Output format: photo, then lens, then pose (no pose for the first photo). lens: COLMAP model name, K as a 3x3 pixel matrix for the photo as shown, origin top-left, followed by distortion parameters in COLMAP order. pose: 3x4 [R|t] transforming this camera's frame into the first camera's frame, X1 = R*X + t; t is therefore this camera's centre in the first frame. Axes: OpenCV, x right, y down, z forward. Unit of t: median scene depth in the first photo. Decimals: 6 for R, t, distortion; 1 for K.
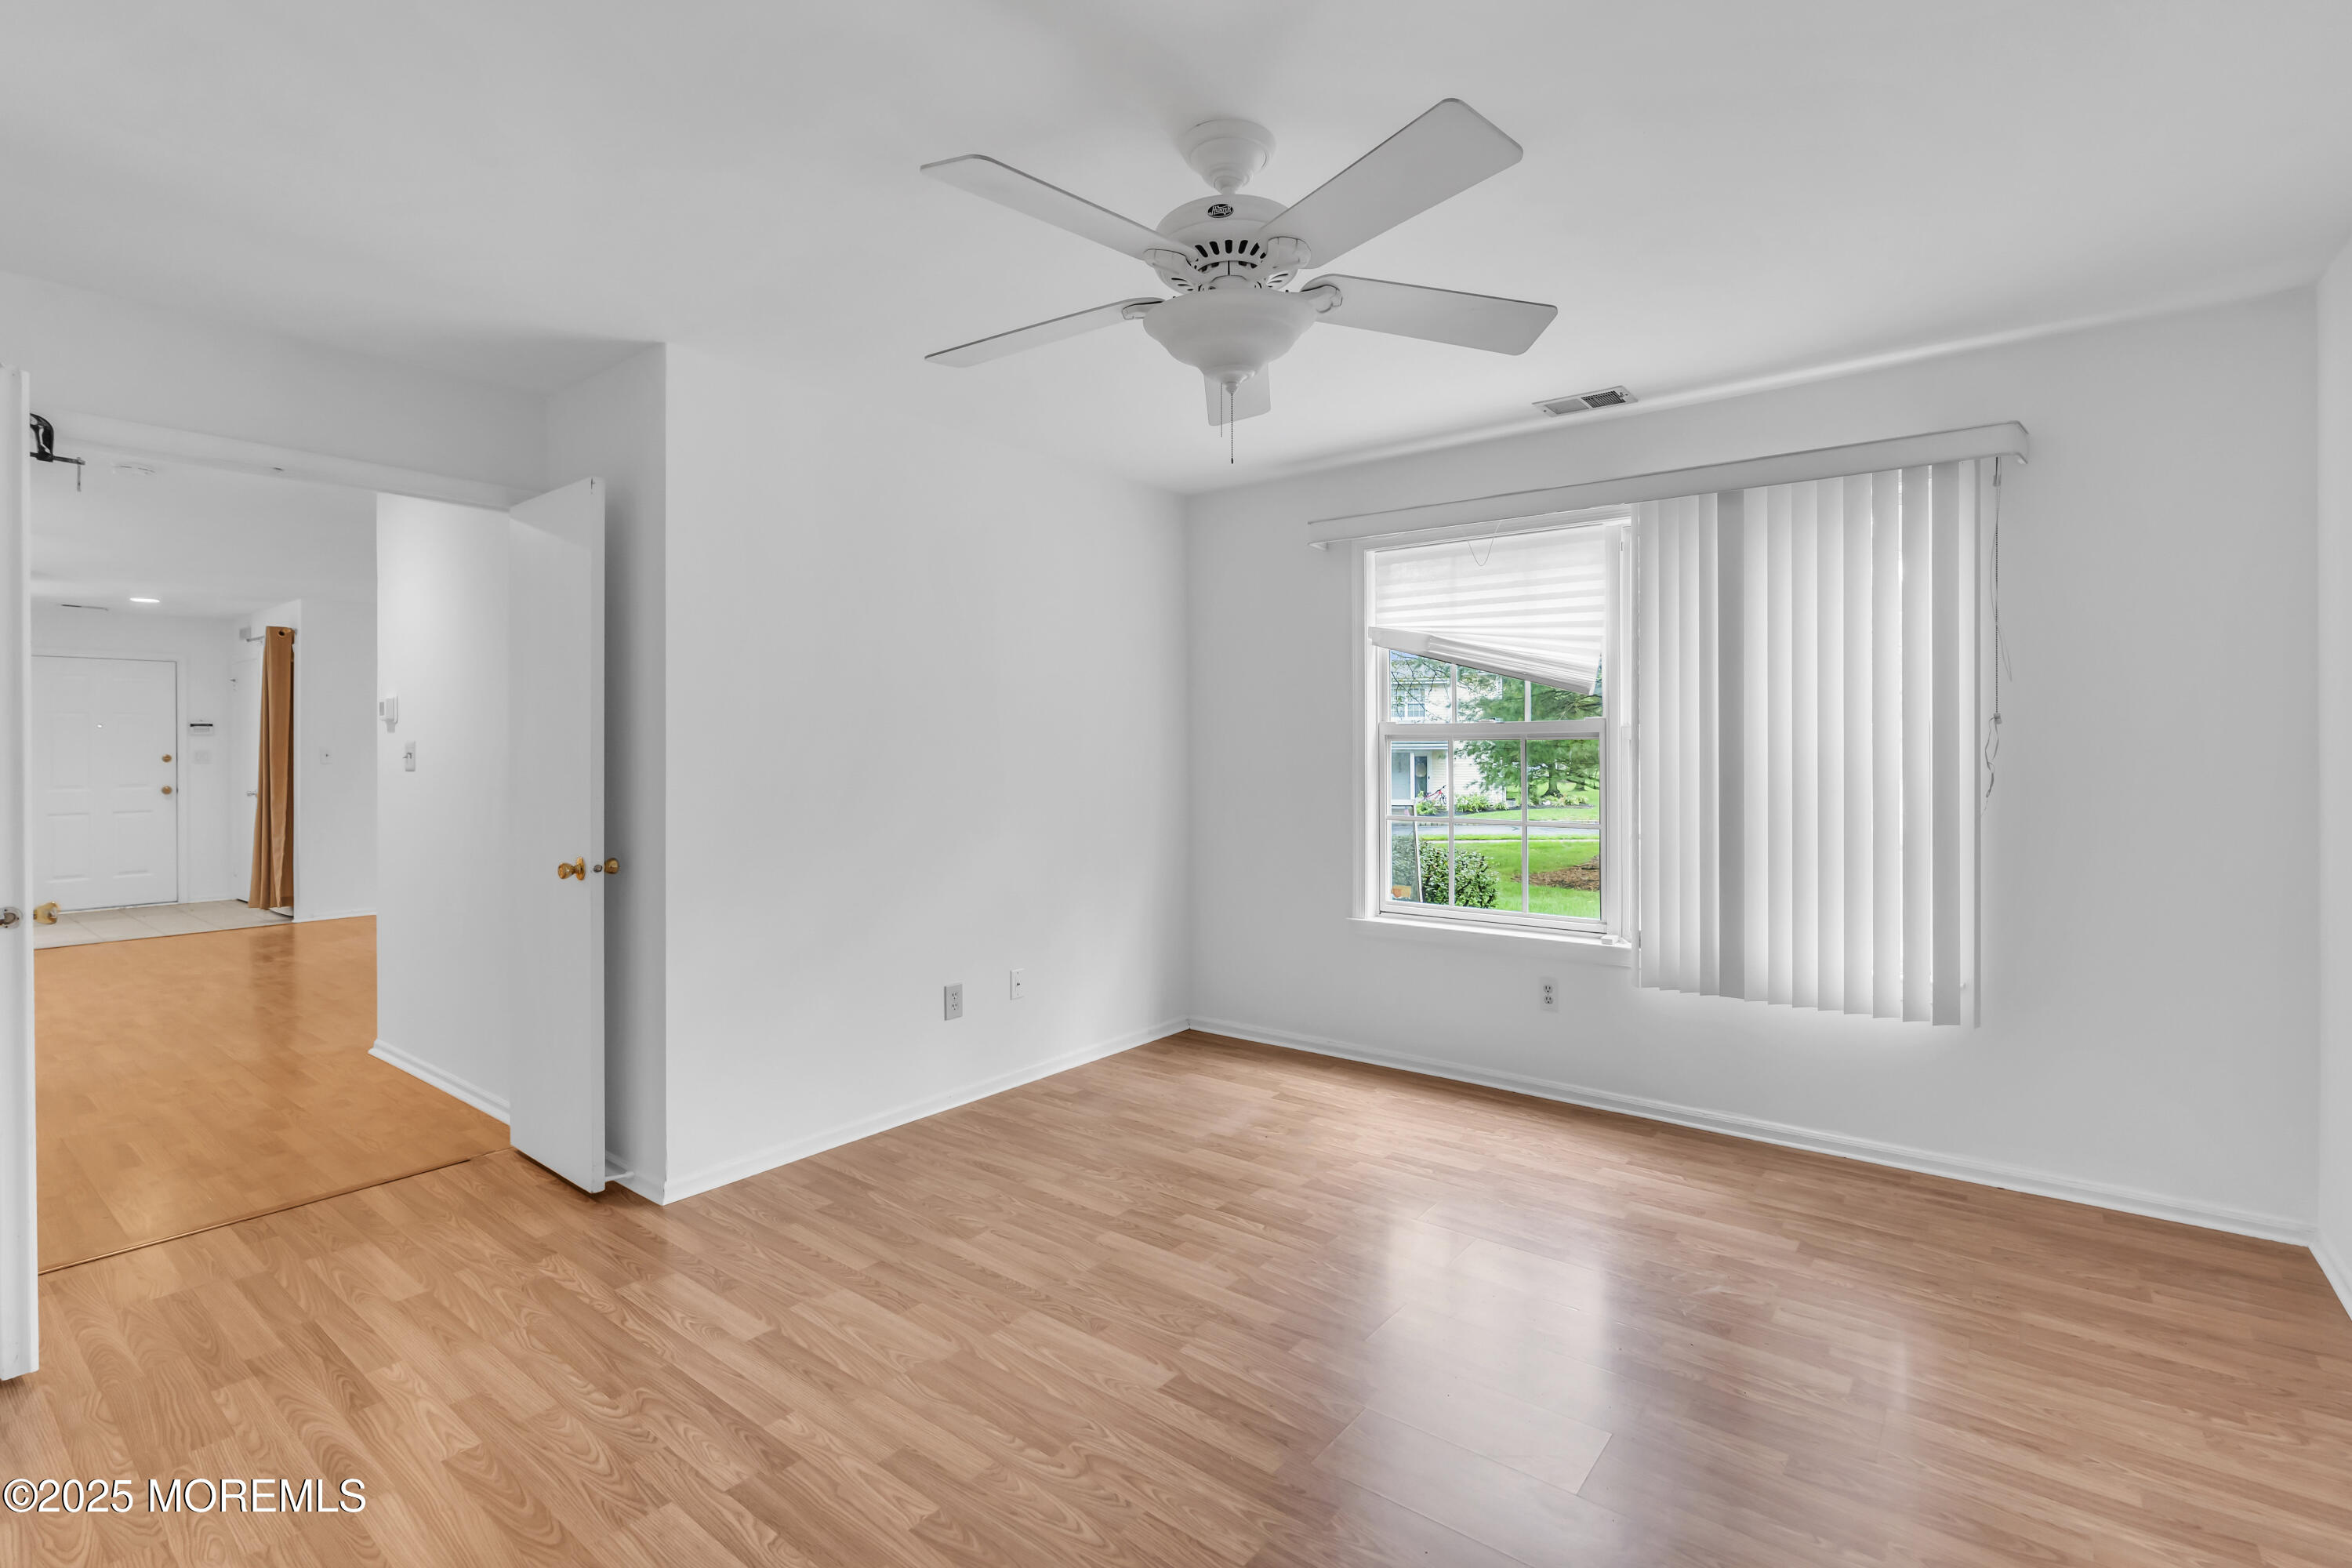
lens RADIAL K [[1088.2, 0, 1180.5], [0, 1088.2, 753.1], [0, 0, 1]] dist [0.002250, 0.000774]
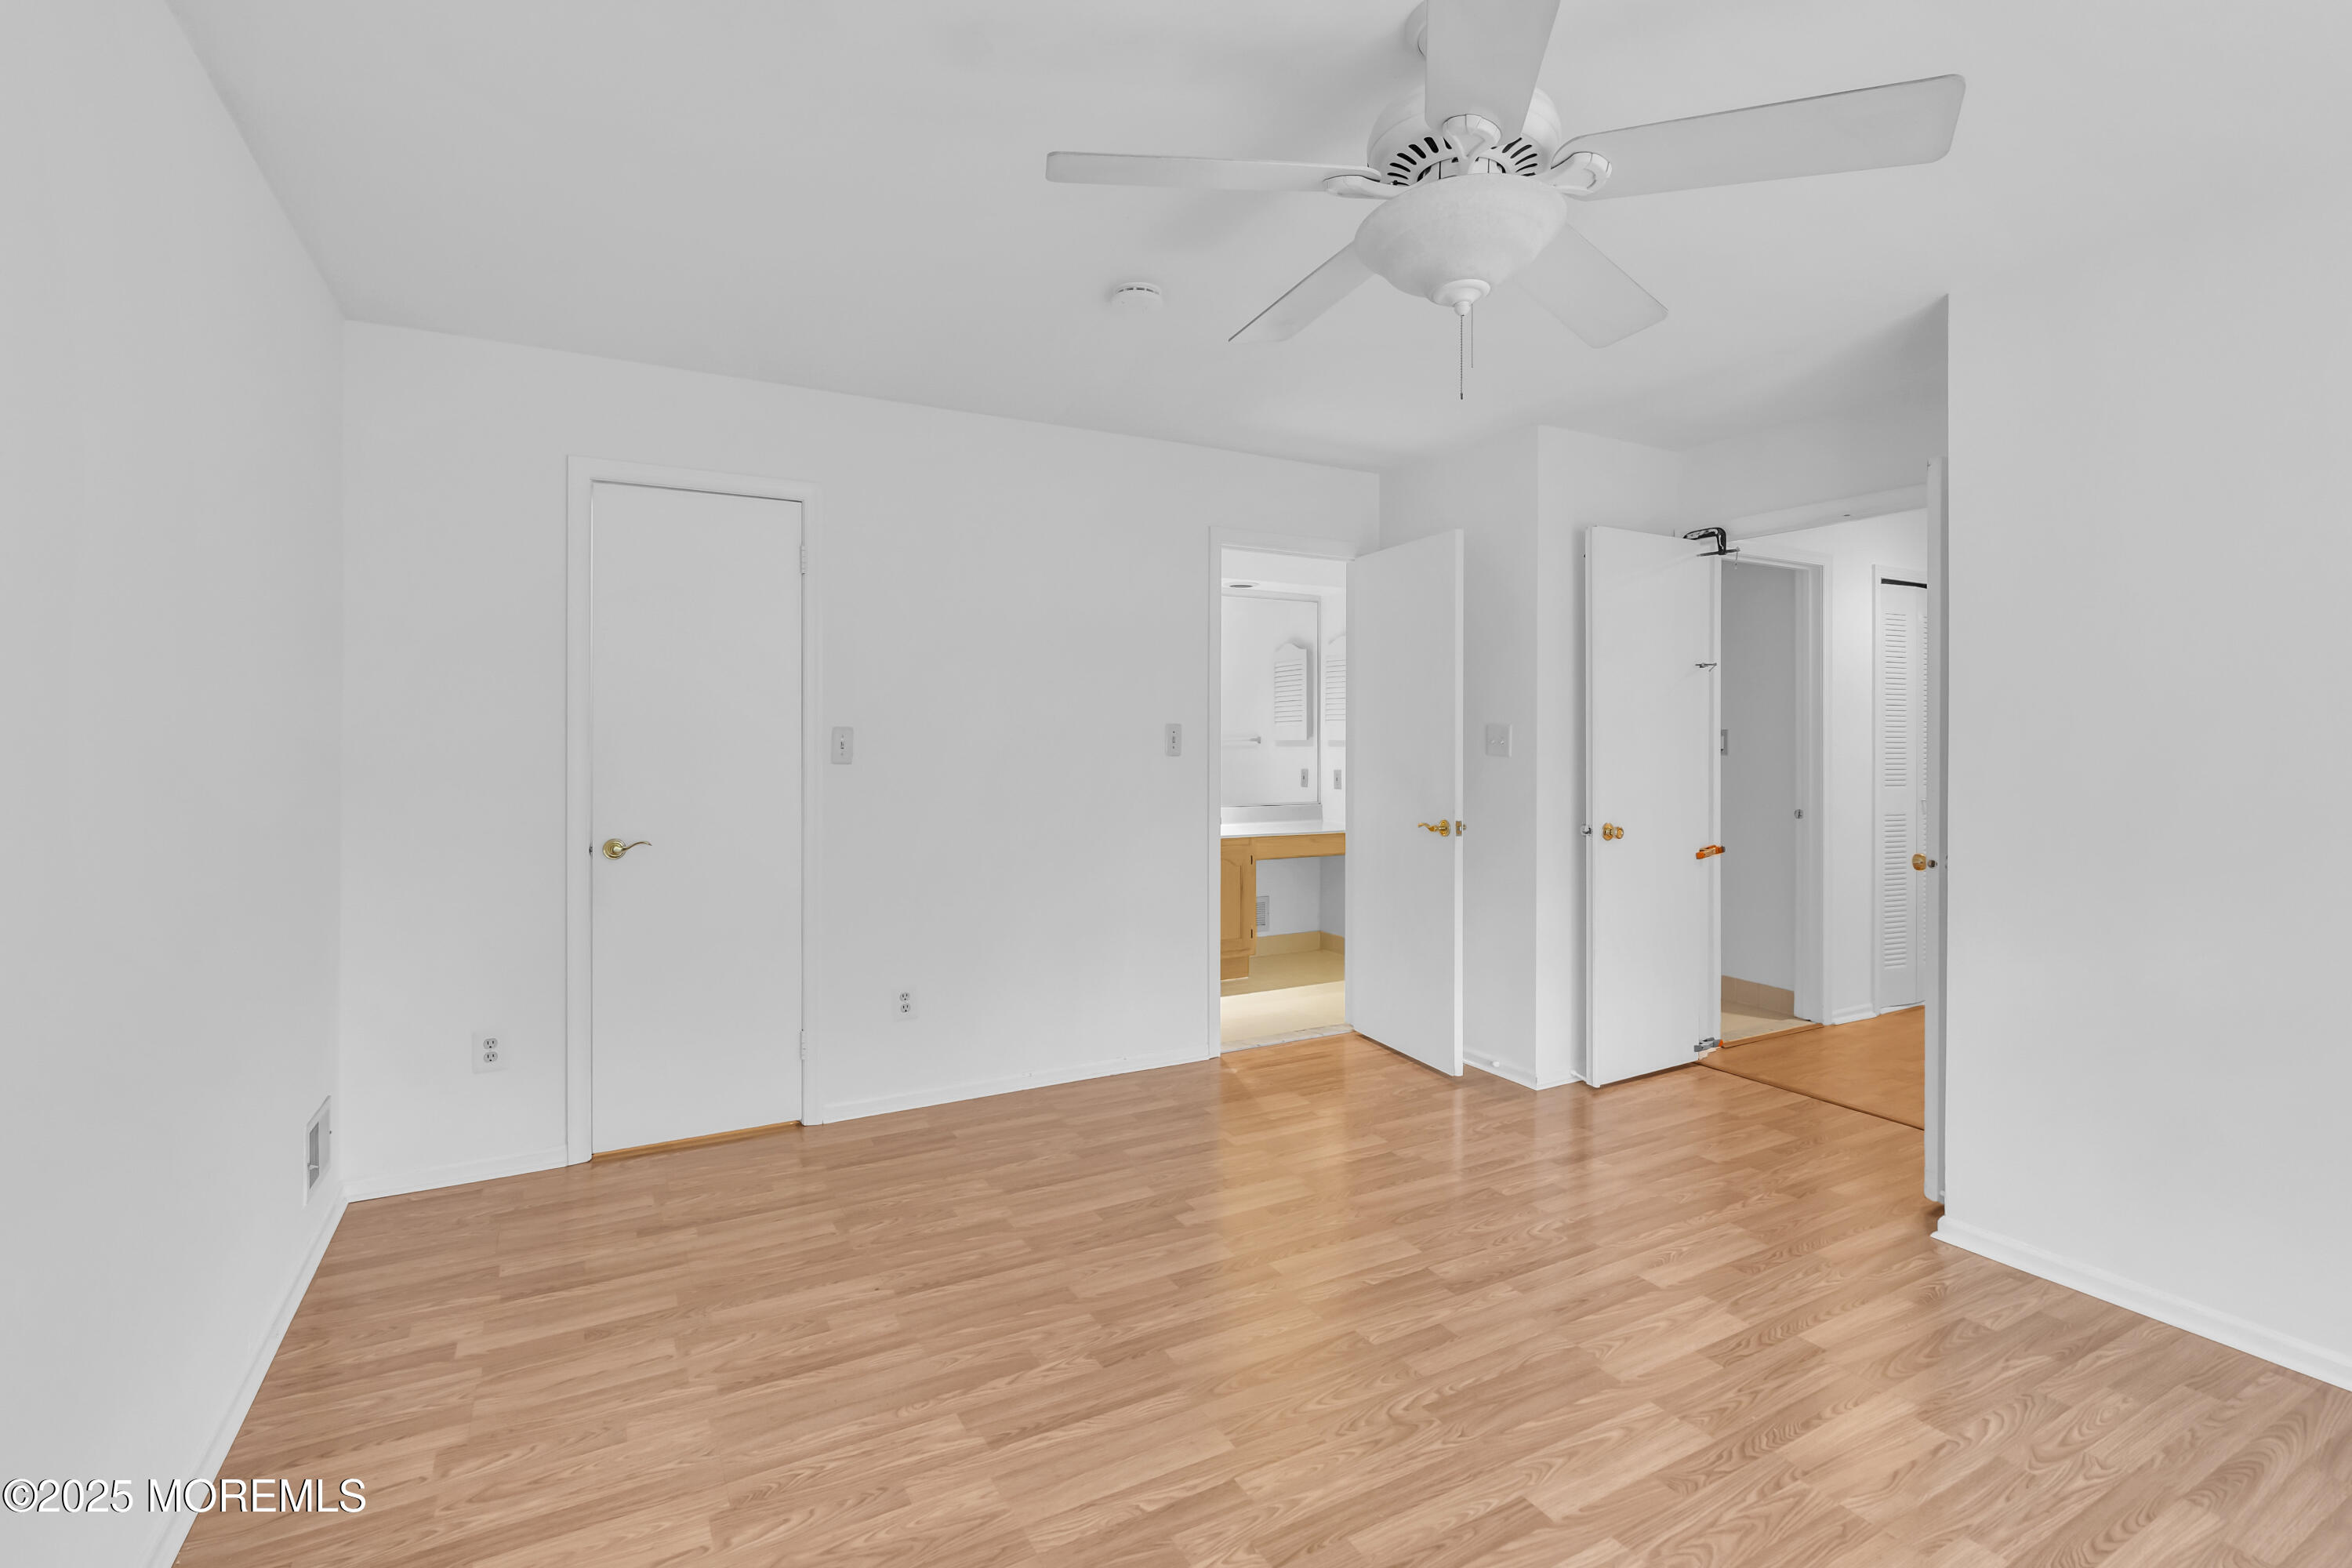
lens RADIAL K [[1088.2, 0, 1180.5], [0, 1088.2, 753.1], [0, 0, 1]] dist [0.002250, 0.000774]
pose [[-0.399432, 0.000411, -0.916763, 0.784261], [-0.006501, 0.999973, 0.003280, 0.013953], [0.916740, 0.007270, -0.399419, 1.008524]]
